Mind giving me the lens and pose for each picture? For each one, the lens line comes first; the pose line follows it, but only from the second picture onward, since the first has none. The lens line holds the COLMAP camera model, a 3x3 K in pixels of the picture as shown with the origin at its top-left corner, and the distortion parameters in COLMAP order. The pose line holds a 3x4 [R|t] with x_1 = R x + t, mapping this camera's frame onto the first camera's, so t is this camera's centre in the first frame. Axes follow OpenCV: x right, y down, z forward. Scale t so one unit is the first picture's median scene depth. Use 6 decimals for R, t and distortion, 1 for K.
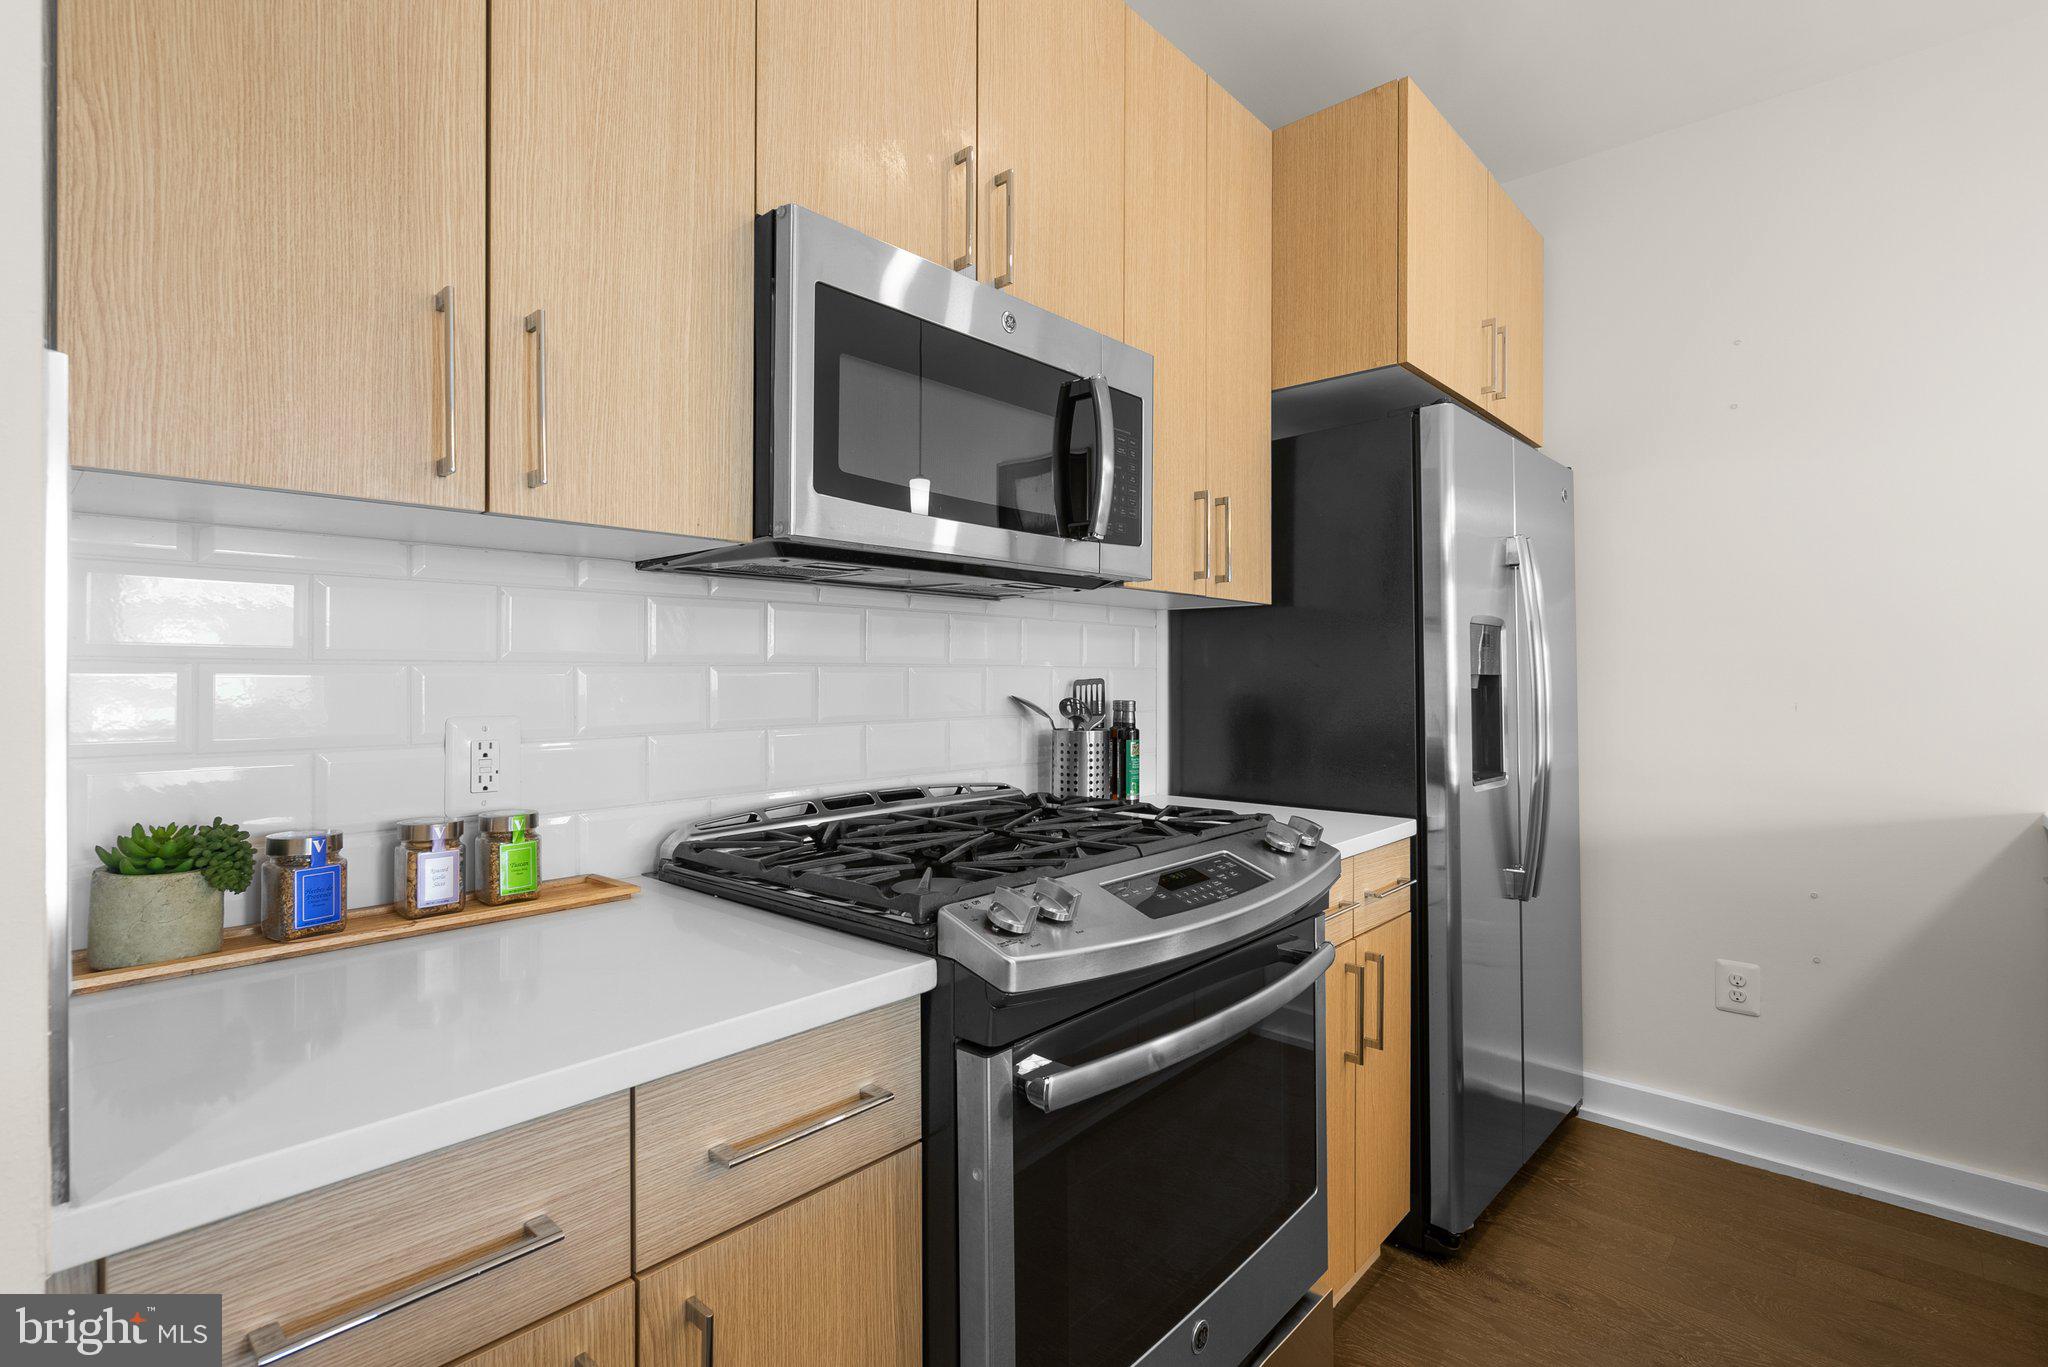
lens RADIAL K [[942.6, 0, 1020.1], [0, 942.6, 676.9], [0, 0, 1]] dist [-0.001118, 0.001409]
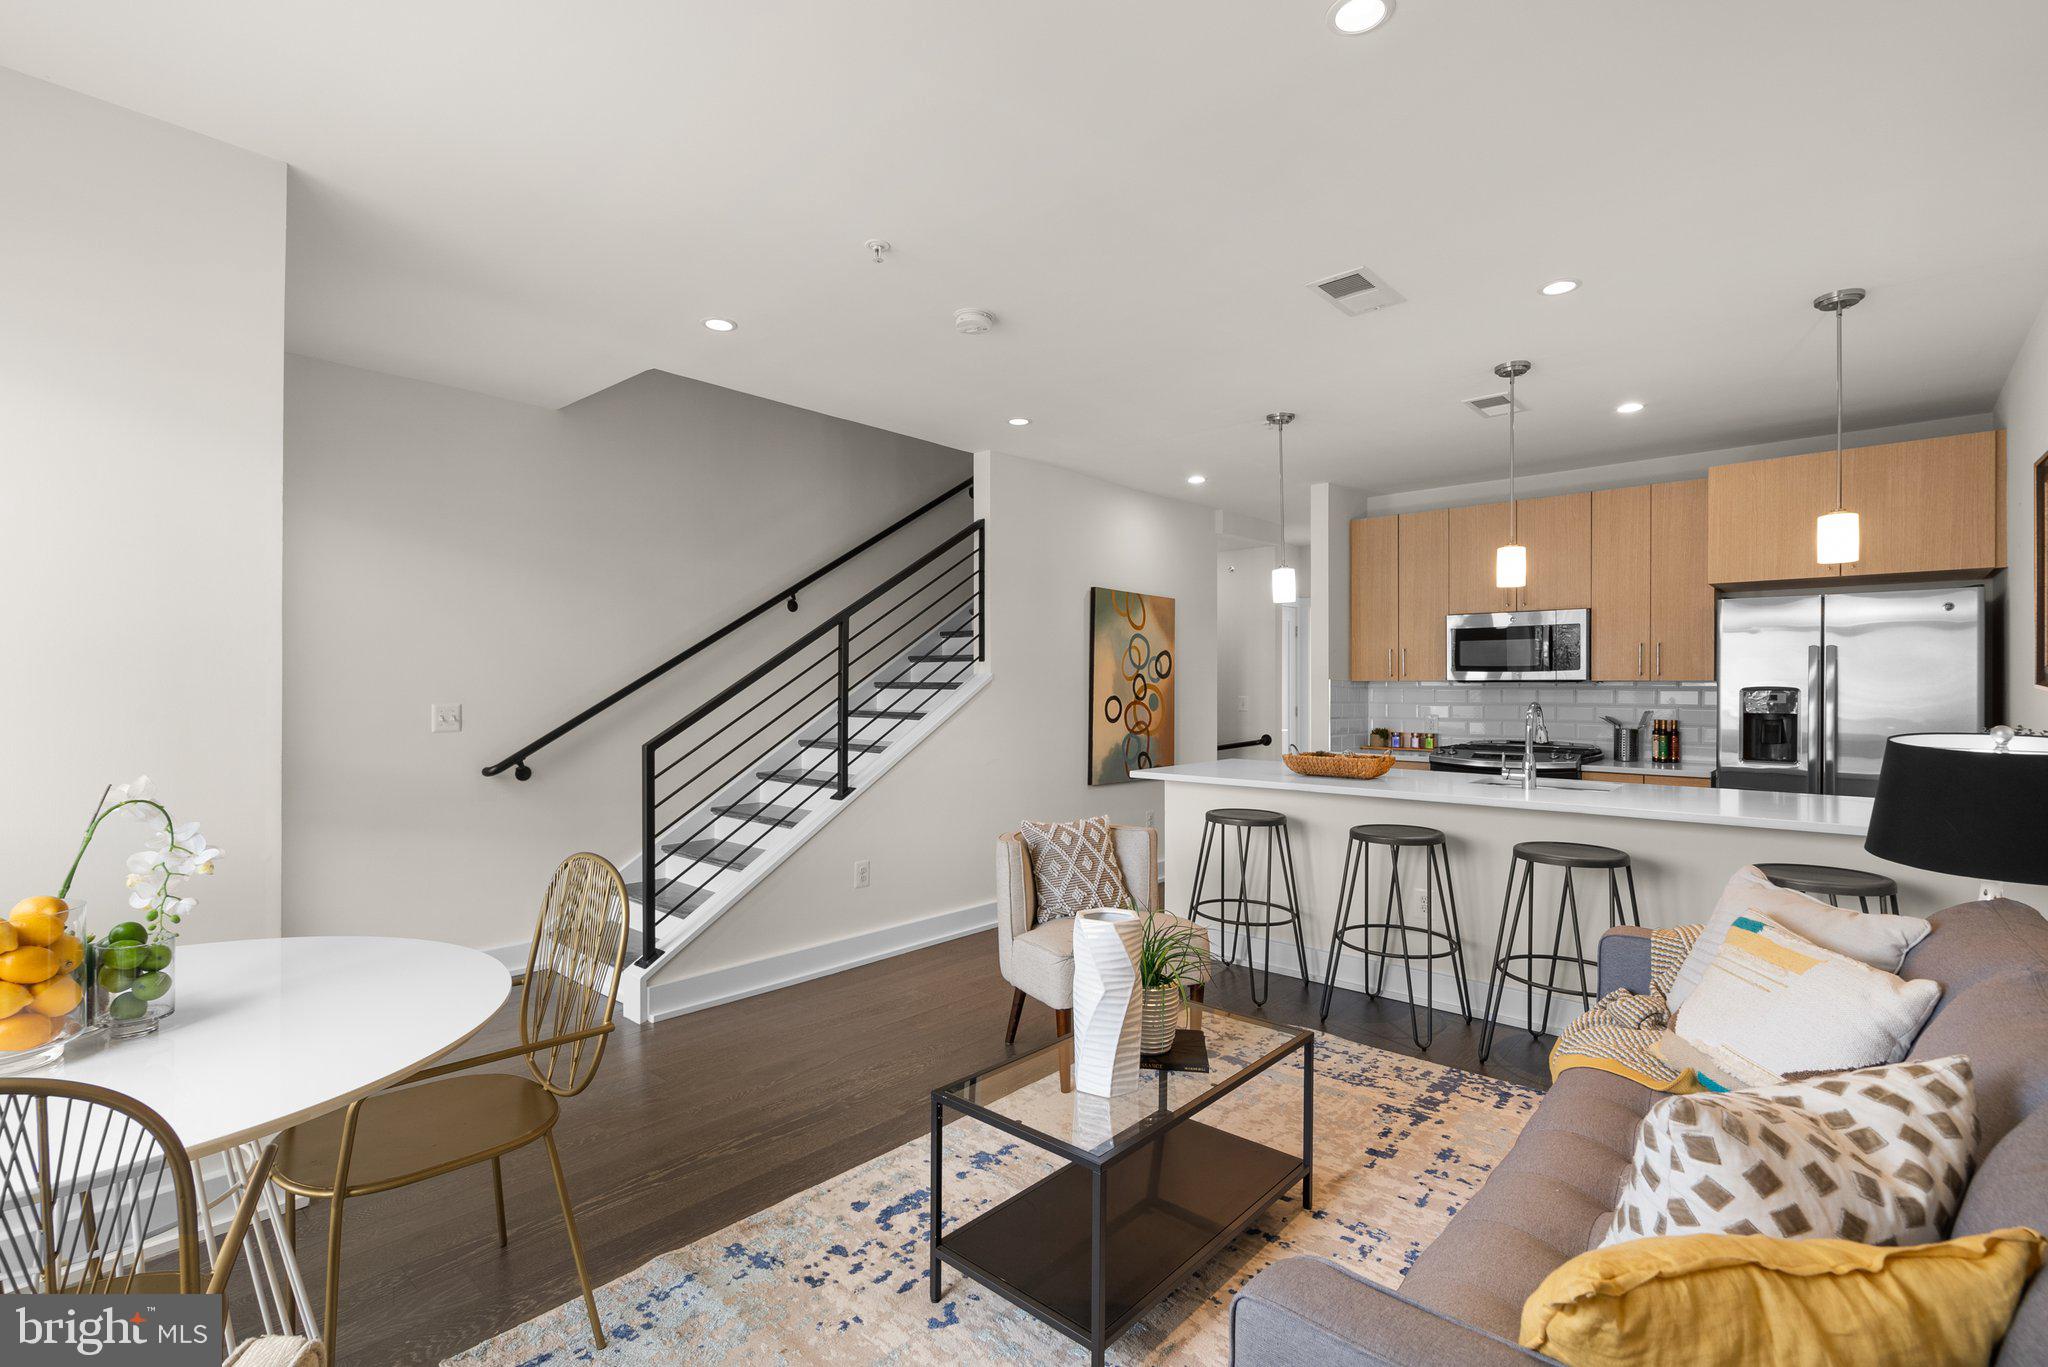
lens RADIAL K [[936.2, 0, 999.0], [0, 936.2, 690.5], [0, 0, 1]] dist [-0.000385, 0.000444]
pose [[-0.000078, 0.002067, -0.999998, 3.799405], [-0.005361, 0.999983, 0.002068, -0.071818], [0.999986, 0.005361, -0.000067, -1.111190]]
